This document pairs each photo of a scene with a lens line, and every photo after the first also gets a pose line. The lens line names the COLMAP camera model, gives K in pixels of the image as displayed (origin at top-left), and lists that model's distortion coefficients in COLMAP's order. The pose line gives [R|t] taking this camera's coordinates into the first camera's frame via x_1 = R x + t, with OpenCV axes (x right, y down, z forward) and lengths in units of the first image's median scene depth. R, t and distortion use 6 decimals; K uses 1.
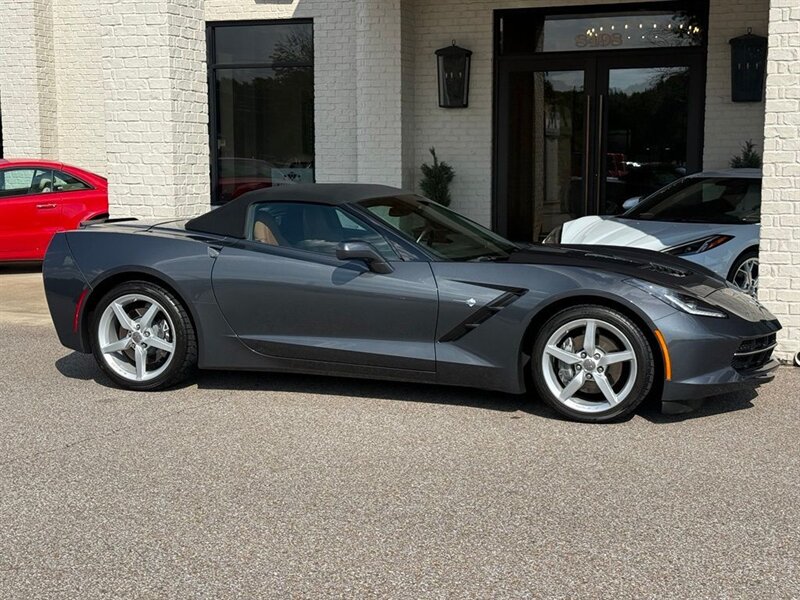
lens RADIAL K [[1216.7, 0, 402.2], [0, 1216.7, 300.8], [0, 0, 1]] dist [0.191699, -0.368234]
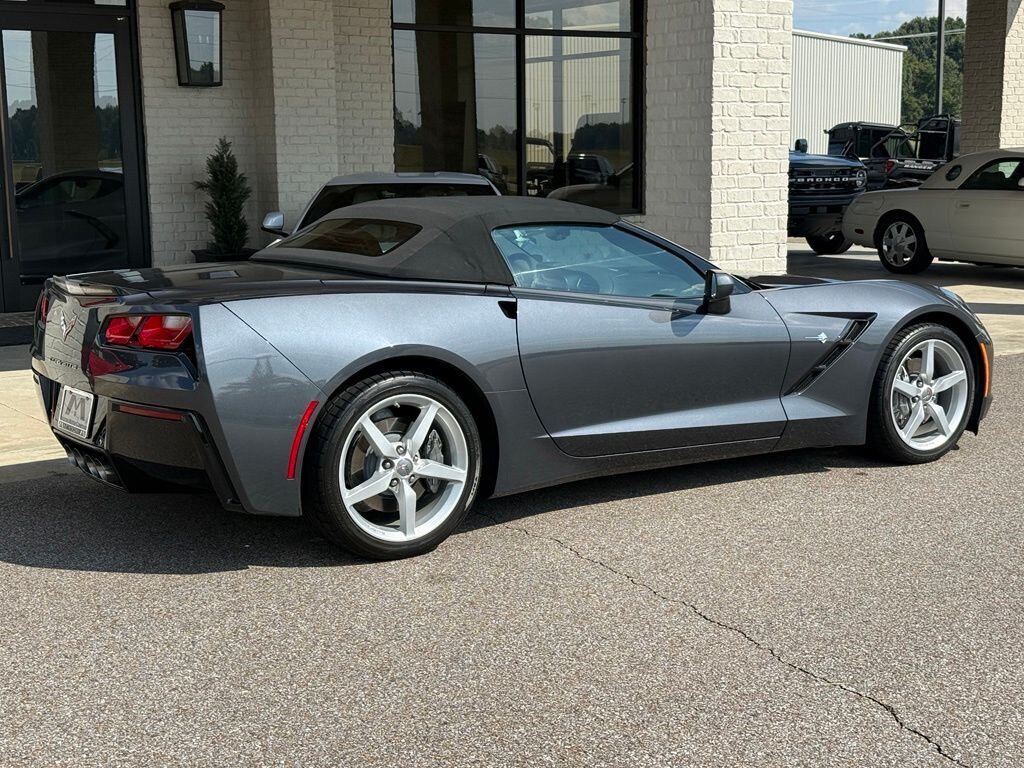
lens RADIAL K [[1557.4, 0, 514.8], [0, 1557.4, 385.0], [0, 0, 1]] dist [0.191699, -0.368234]
pose [[0.584505, -0.128112, 0.801212, -0.622381], [0.109596, 0.990873, 0.078484, -0.049694], [-0.803954, 0.041935, 0.593211, 0.408066]]
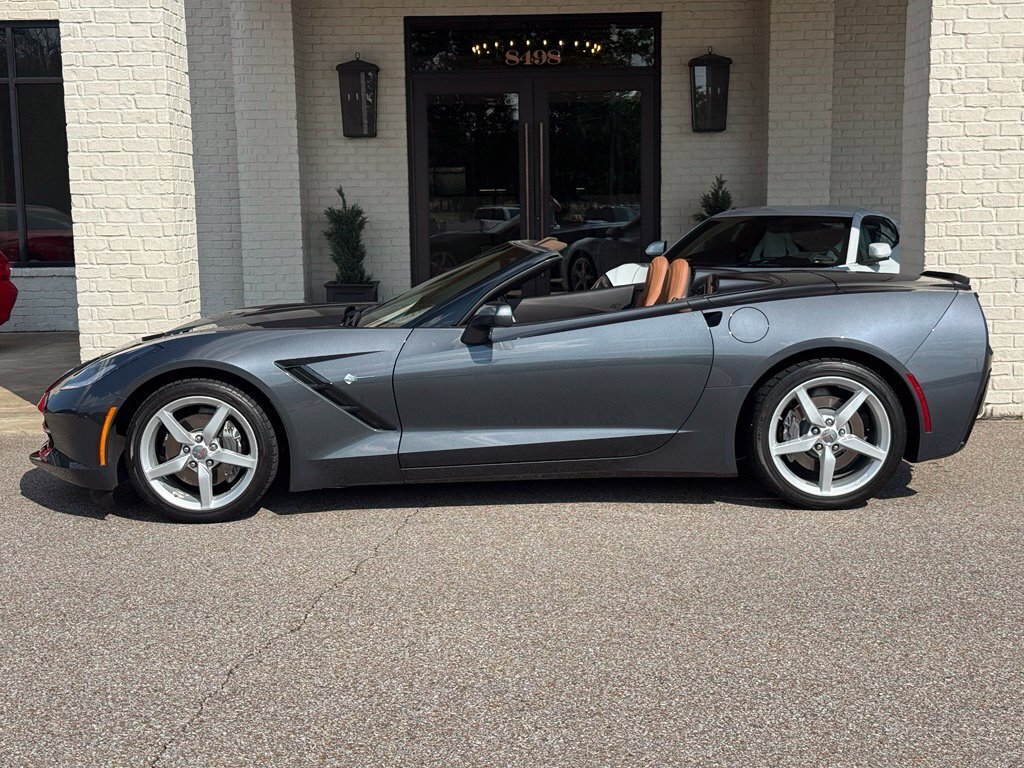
lens RADIAL K [[1490.8, 0, 514.6], [0, 1490.8, 386.7], [0, 0, 1]] dist [0.194590, -0.410114]
pose [[0.944280, -0.055398, 0.324448, -0.311724], [0.054110, 0.998450, 0.012997, -0.002580], [-0.324665, 0.005283, 0.945814, 0.056751]]
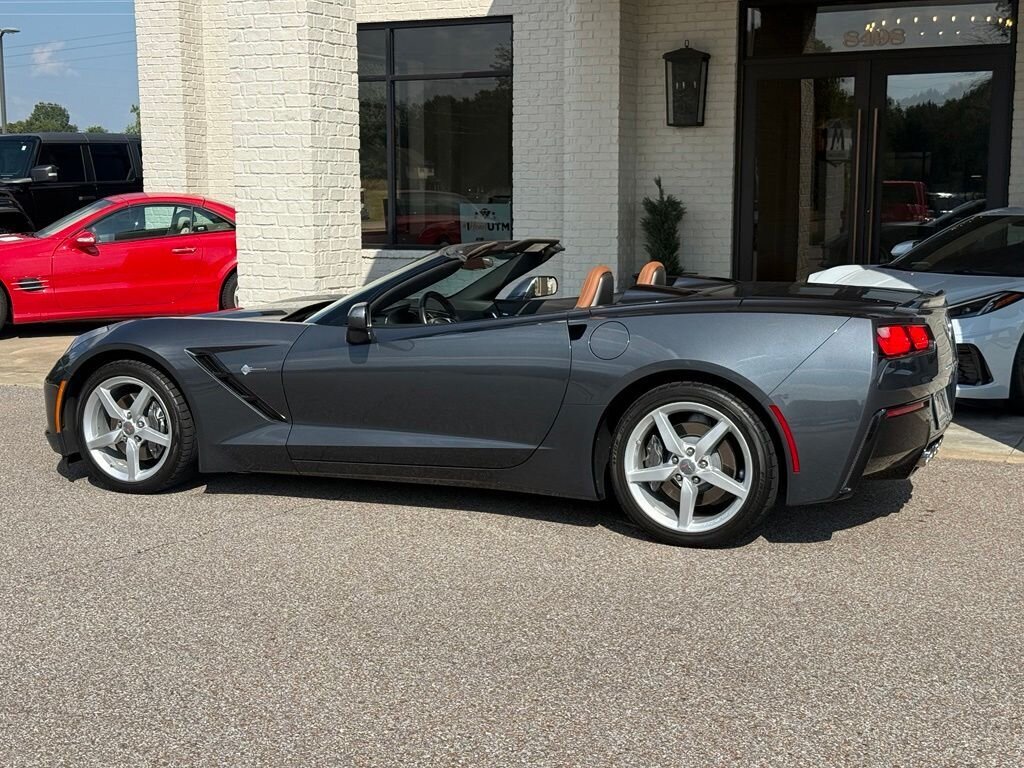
lens RADIAL K [[1492.1, 0, 504.6], [0, 1492.1, 388.5], [0, 0, 1]] dist [0.197262, -0.395904]
pose [[0.994684, 0.012828, -0.102175, 0.044080], [-0.011134, 0.999791, 0.017133, -0.006108], [0.102373, -0.015904, 0.994619, 0.027687]]
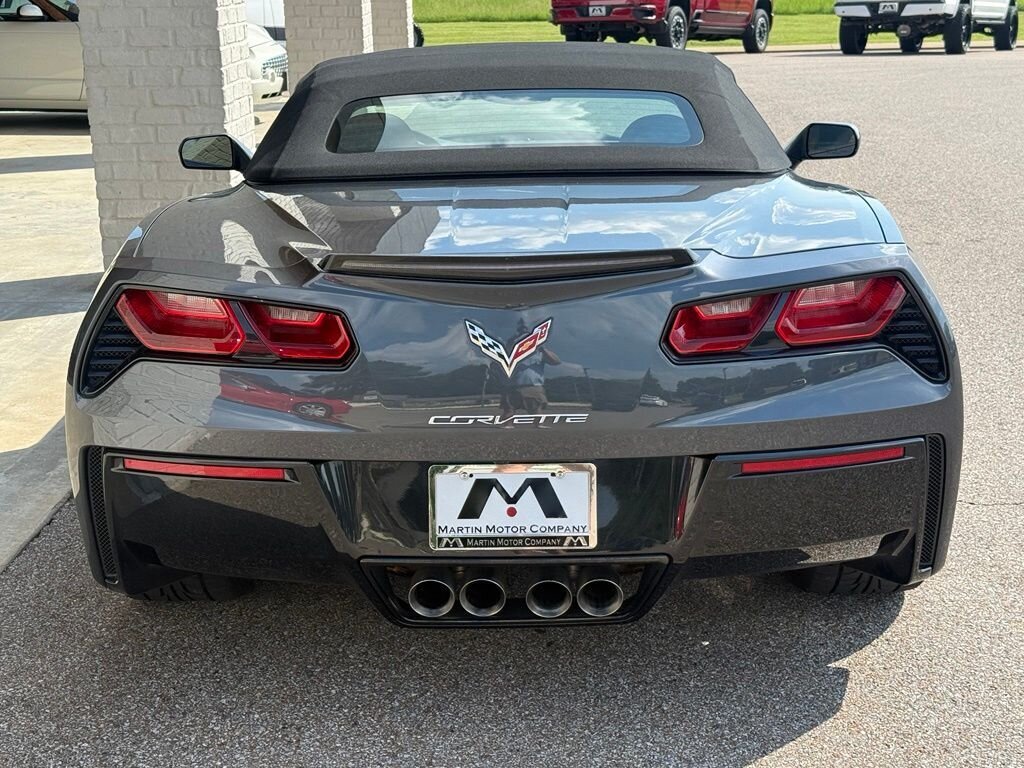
lens RADIAL K [[1557.4, 0, 514.8], [0, 1557.4, 385.0], [0, 0, 1]] dist [0.191699, -0.368234]
pose [[-0.327135, -0.247491, 0.911993, -0.507288], [0.131795, 0.943713, 0.303374, -0.128928], [-0.935742, 0.219440, -0.276103, 1.002505]]
